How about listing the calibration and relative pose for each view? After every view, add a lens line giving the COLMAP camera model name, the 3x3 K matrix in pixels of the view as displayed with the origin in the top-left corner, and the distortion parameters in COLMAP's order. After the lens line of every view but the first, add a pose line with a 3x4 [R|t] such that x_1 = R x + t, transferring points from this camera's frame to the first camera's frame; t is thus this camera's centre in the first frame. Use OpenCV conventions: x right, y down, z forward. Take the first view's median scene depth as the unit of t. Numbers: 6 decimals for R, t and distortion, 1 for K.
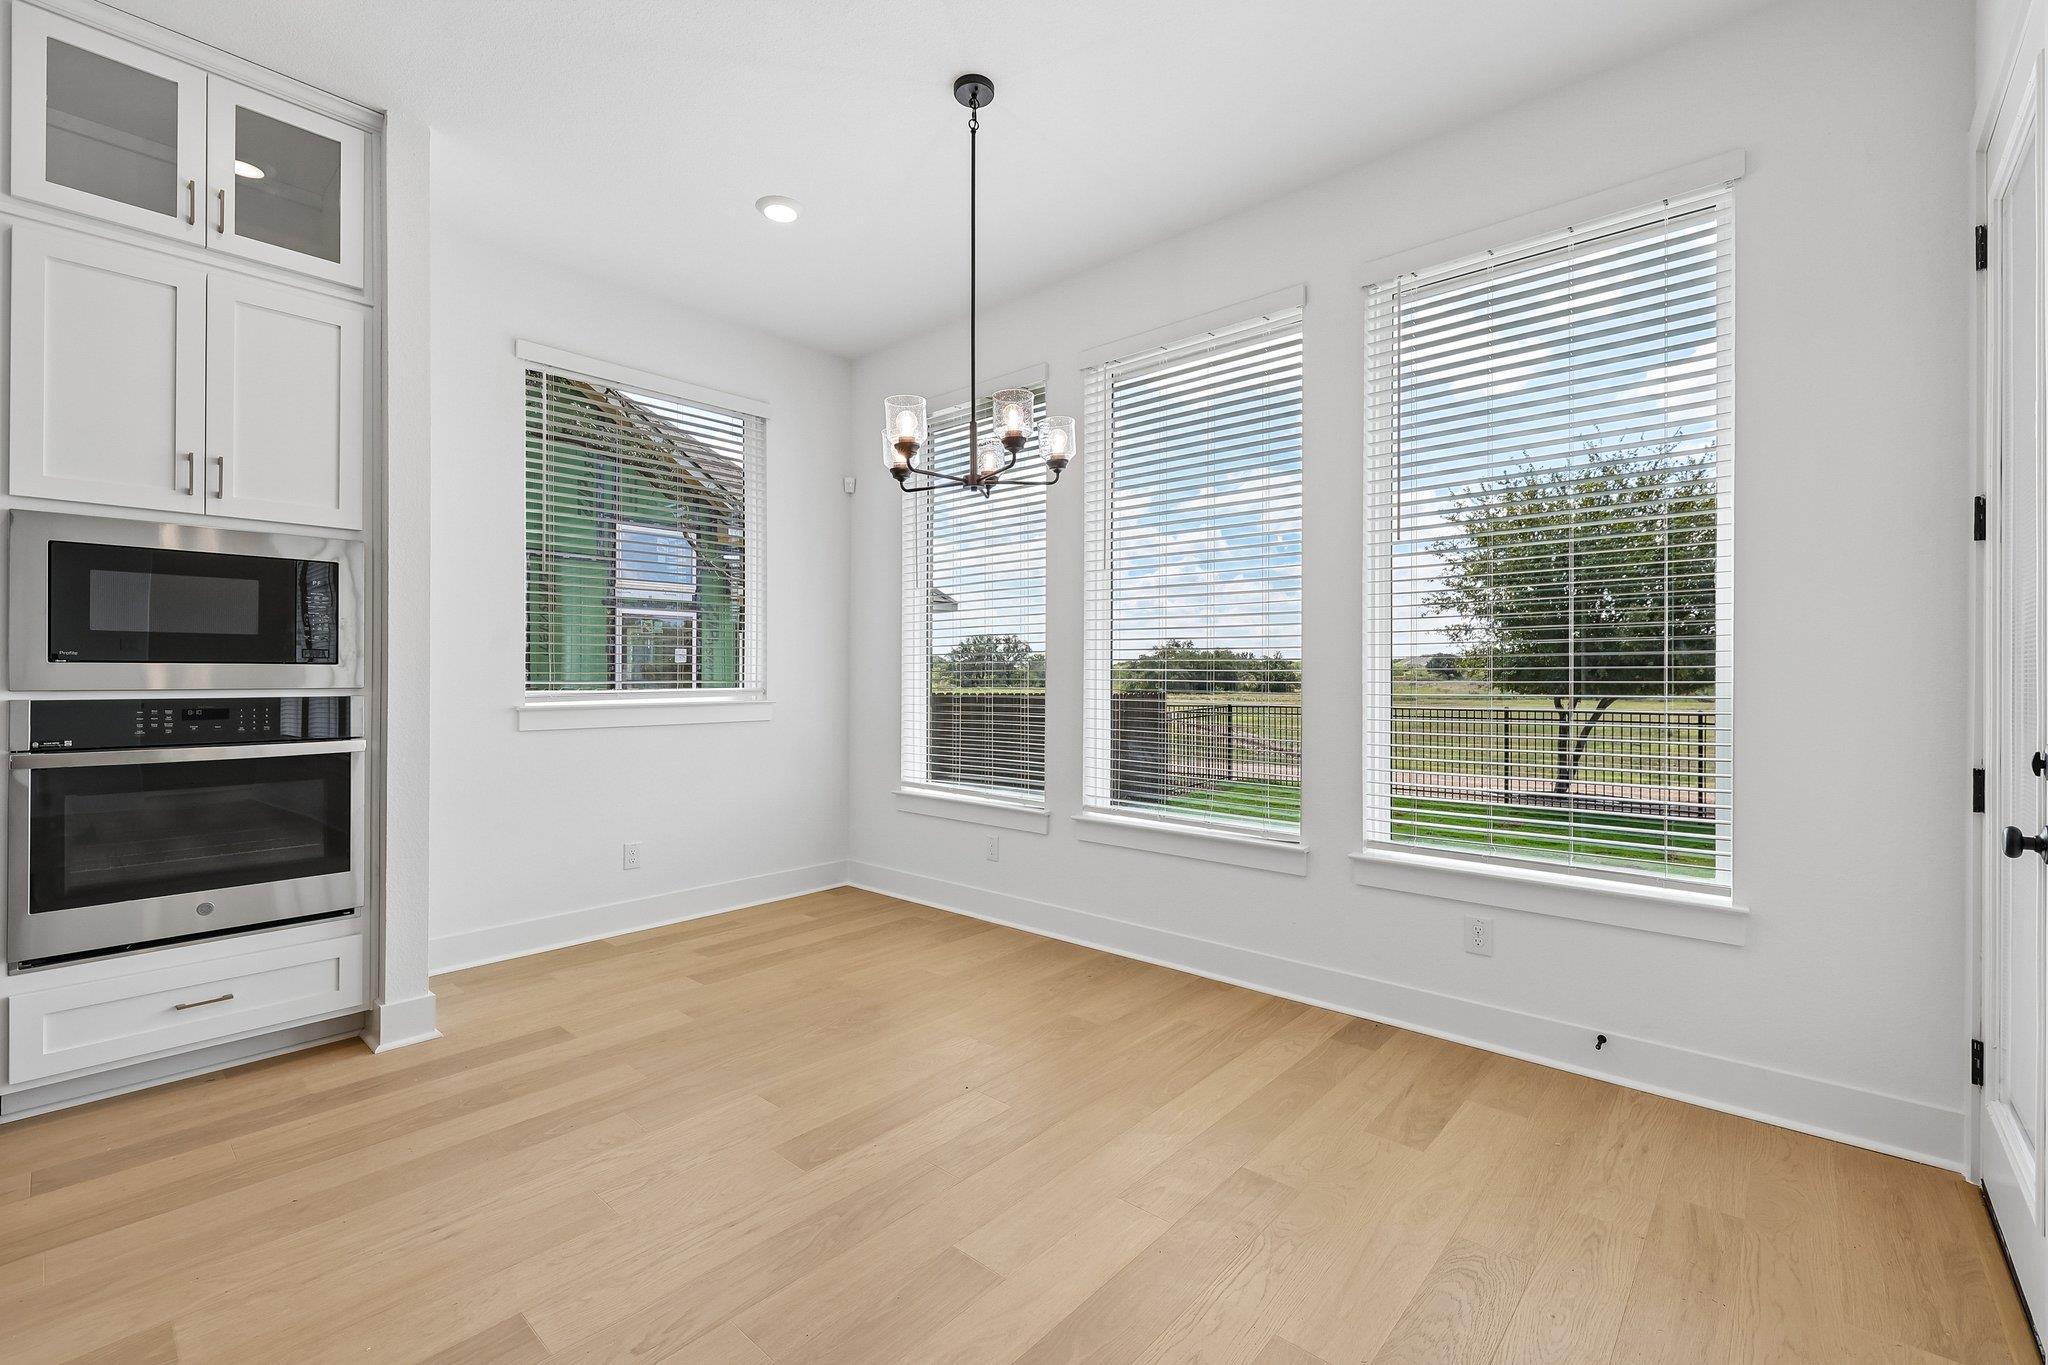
lens RADIAL K [[875.7, 0, 1025.6], [0, 875.7, 677.0], [0, 0, 1]] dist [-0.001663, -0.000066]
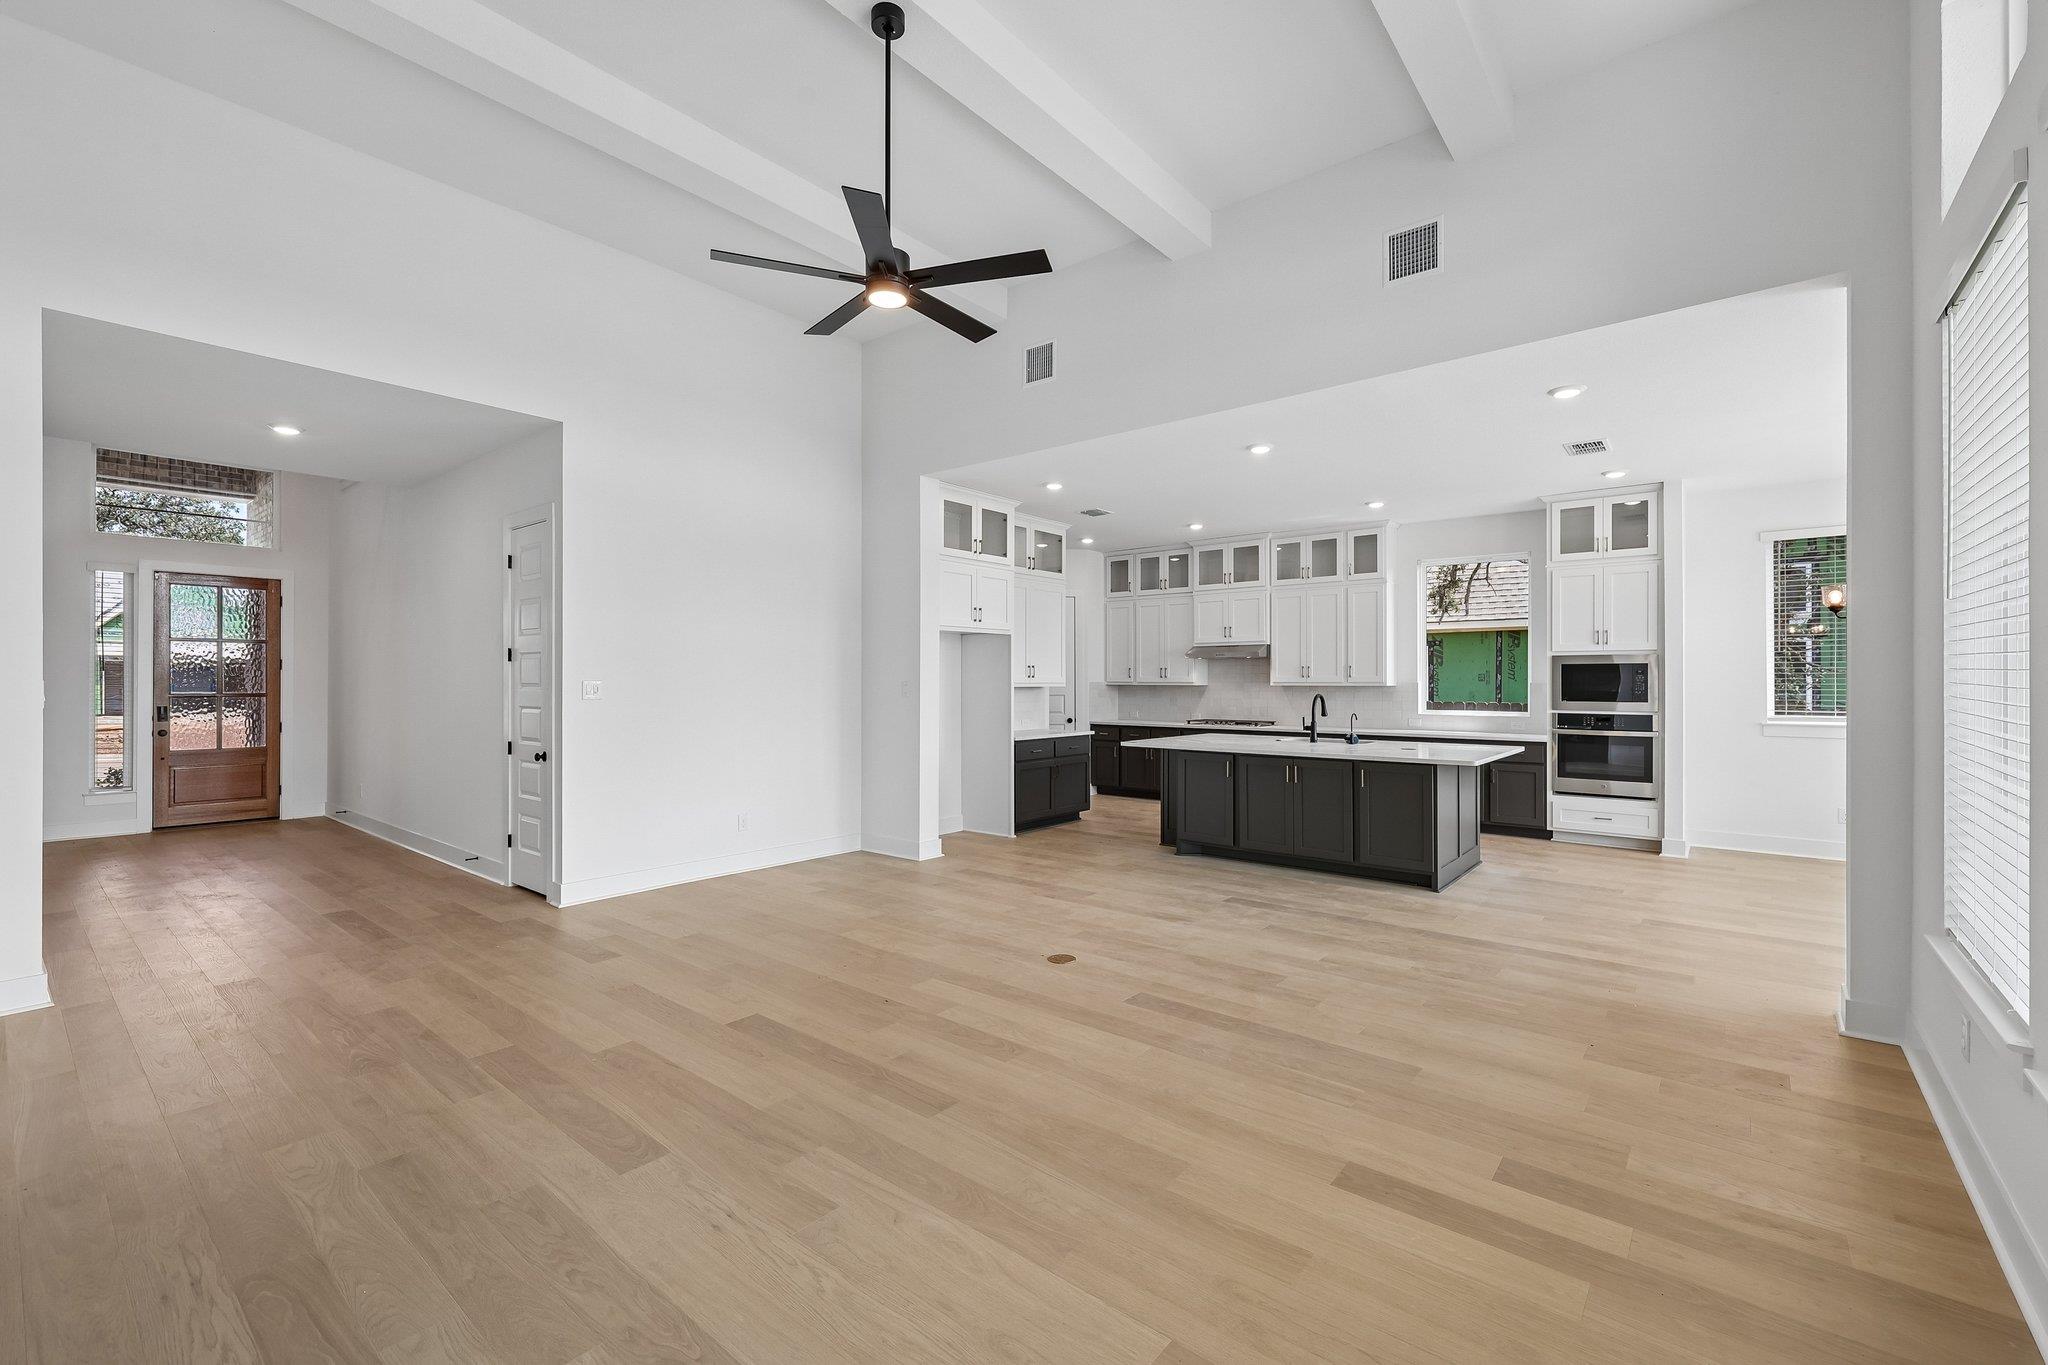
lens RADIAL K [[858.8, 0, 1029.8], [0, 858.8, 677.2], [0, 0, 1]] dist [-0.001940, 0.000017]
pose [[0.045466, -0.006665, -0.998944, 1.641988], [-0.004300, 0.999967, -0.006867, -0.063821], [0.998957, 0.004608, 0.045436, -0.926829]]
